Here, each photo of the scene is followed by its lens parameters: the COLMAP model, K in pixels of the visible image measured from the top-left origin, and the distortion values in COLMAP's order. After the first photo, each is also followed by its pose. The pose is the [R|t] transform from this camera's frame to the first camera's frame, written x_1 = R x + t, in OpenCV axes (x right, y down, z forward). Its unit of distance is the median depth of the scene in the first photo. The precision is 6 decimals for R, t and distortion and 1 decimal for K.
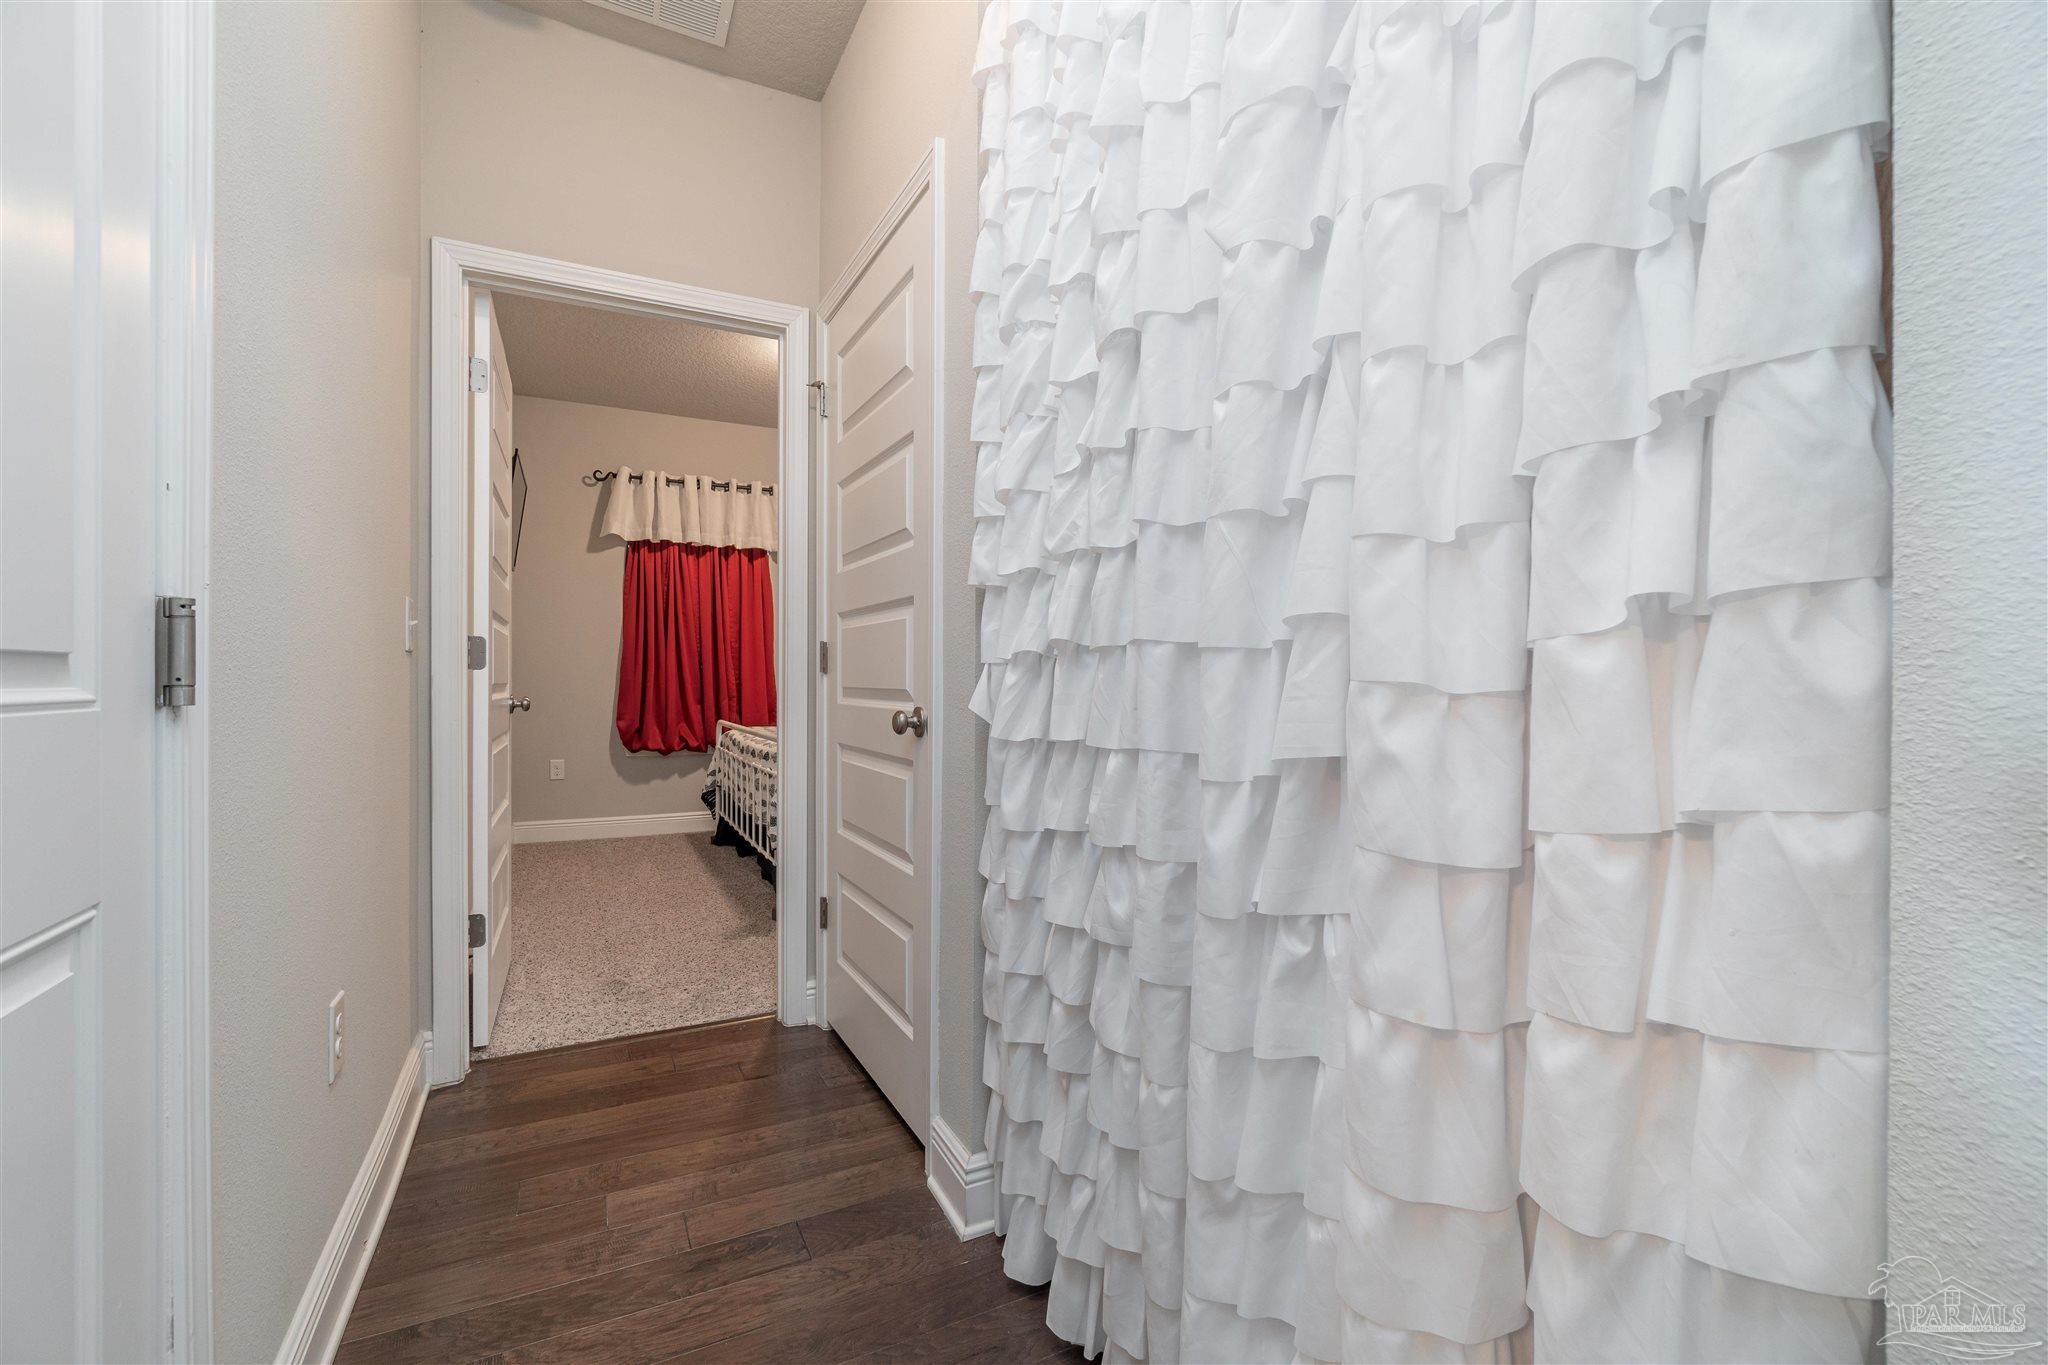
lens RADIAL K [[885.3, 0, 1012.2], [0, 885.3, 684.0], [0, 0, 1]] dist [-0.008718, 0.000104]
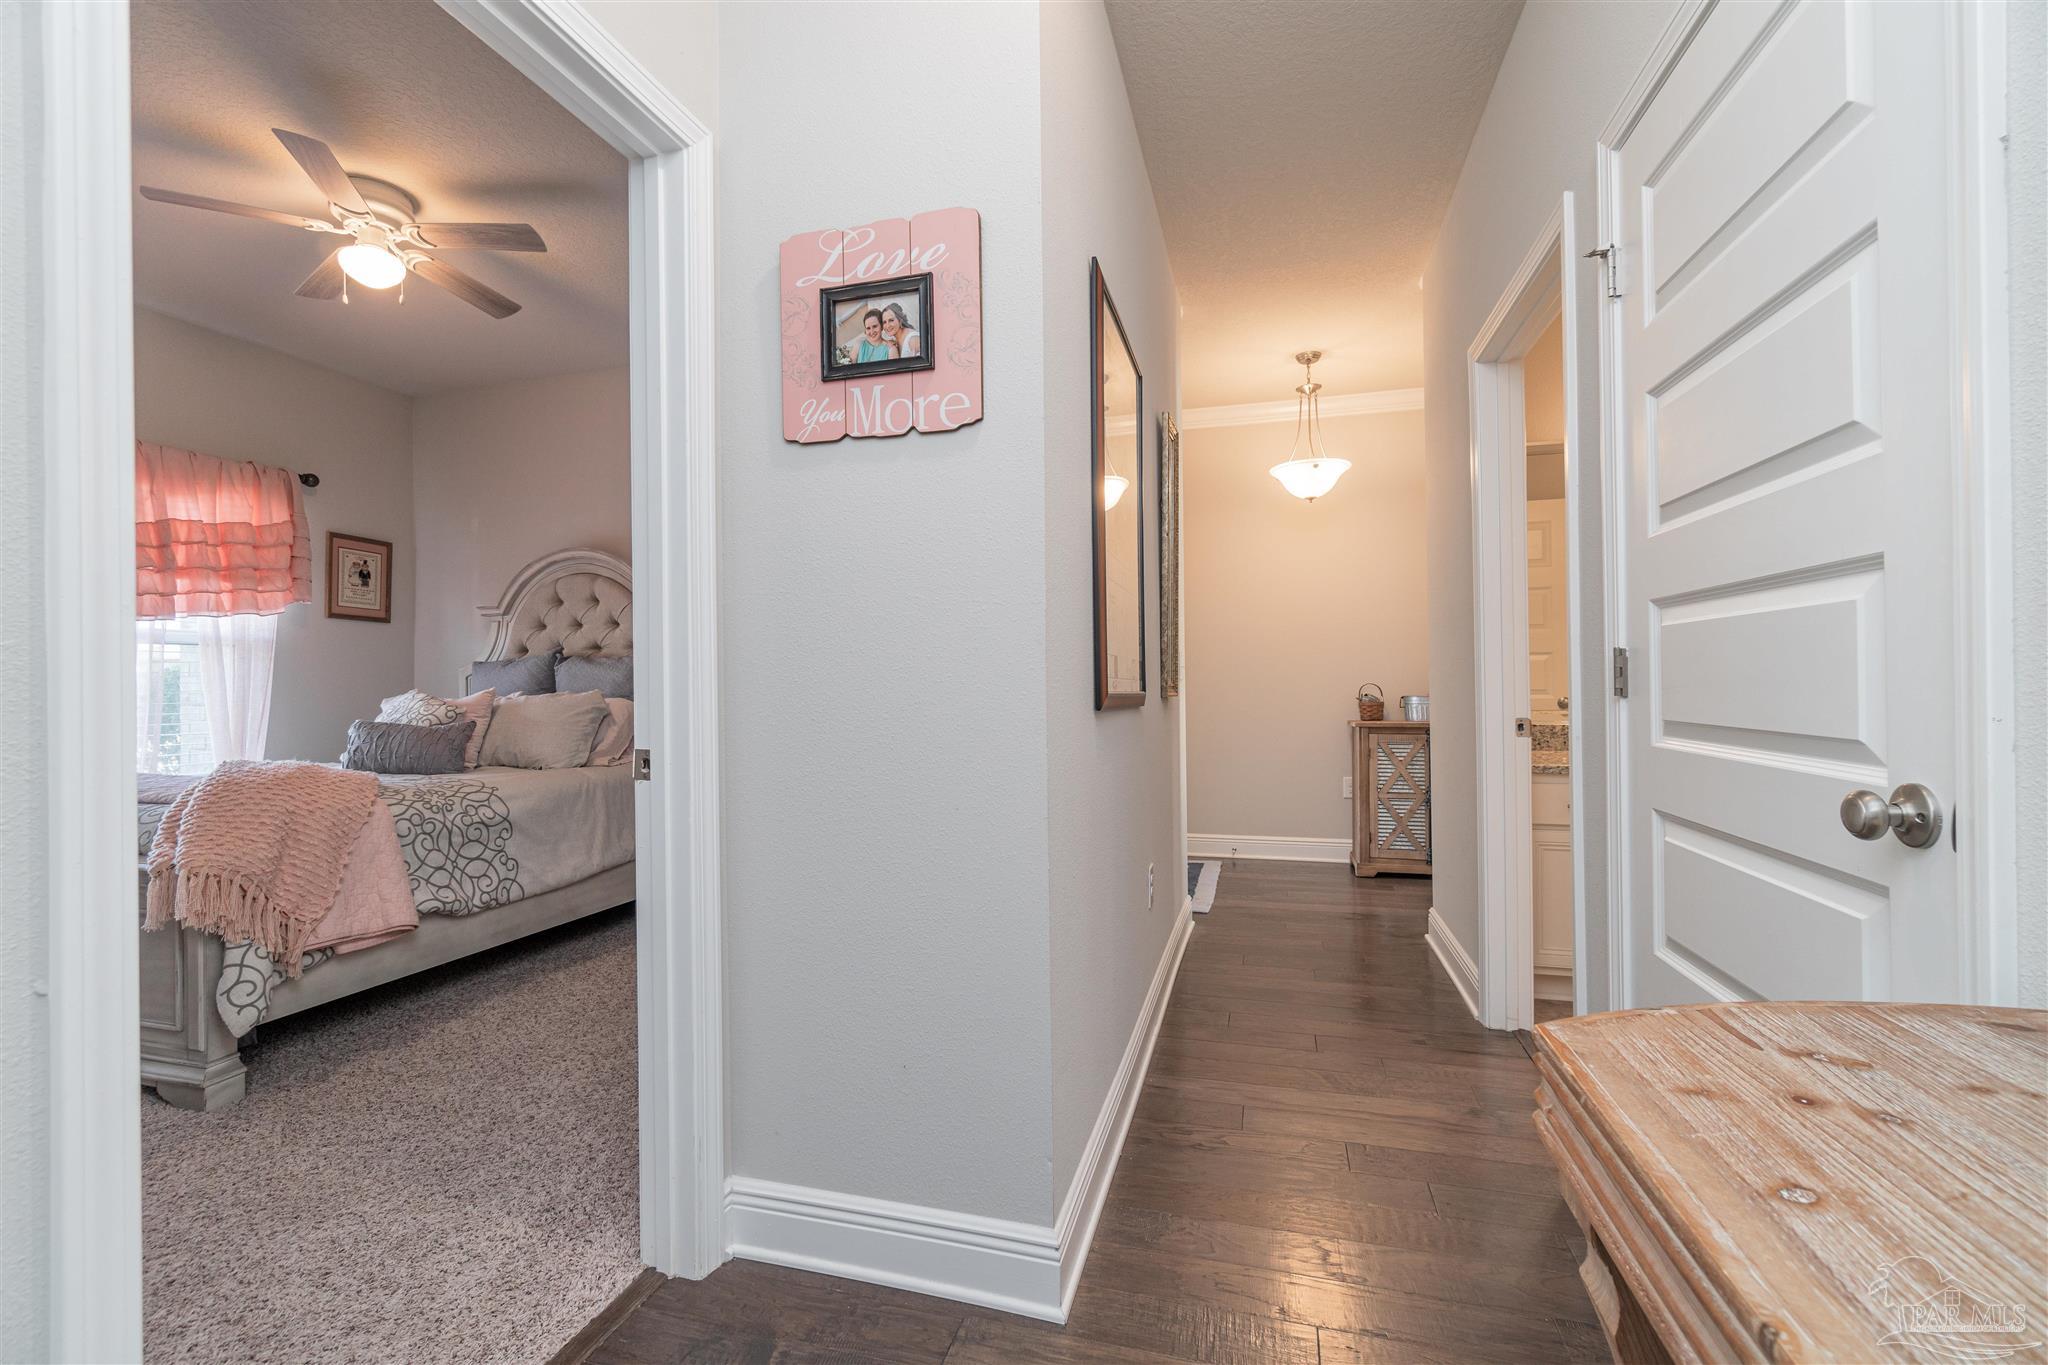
lens RADIAL K [[885.3, 0, 1014.8], [0, 885.3, 682.9], [0, 0, 1]] dist [-0.008718, 0.000104]
pose [[0.733902, -0.011730, -0.679154, -0.115718], [0.008894, 0.999931, -0.007659, -0.023789], [0.679197, -0.000419, 0.733956, 0.267675]]
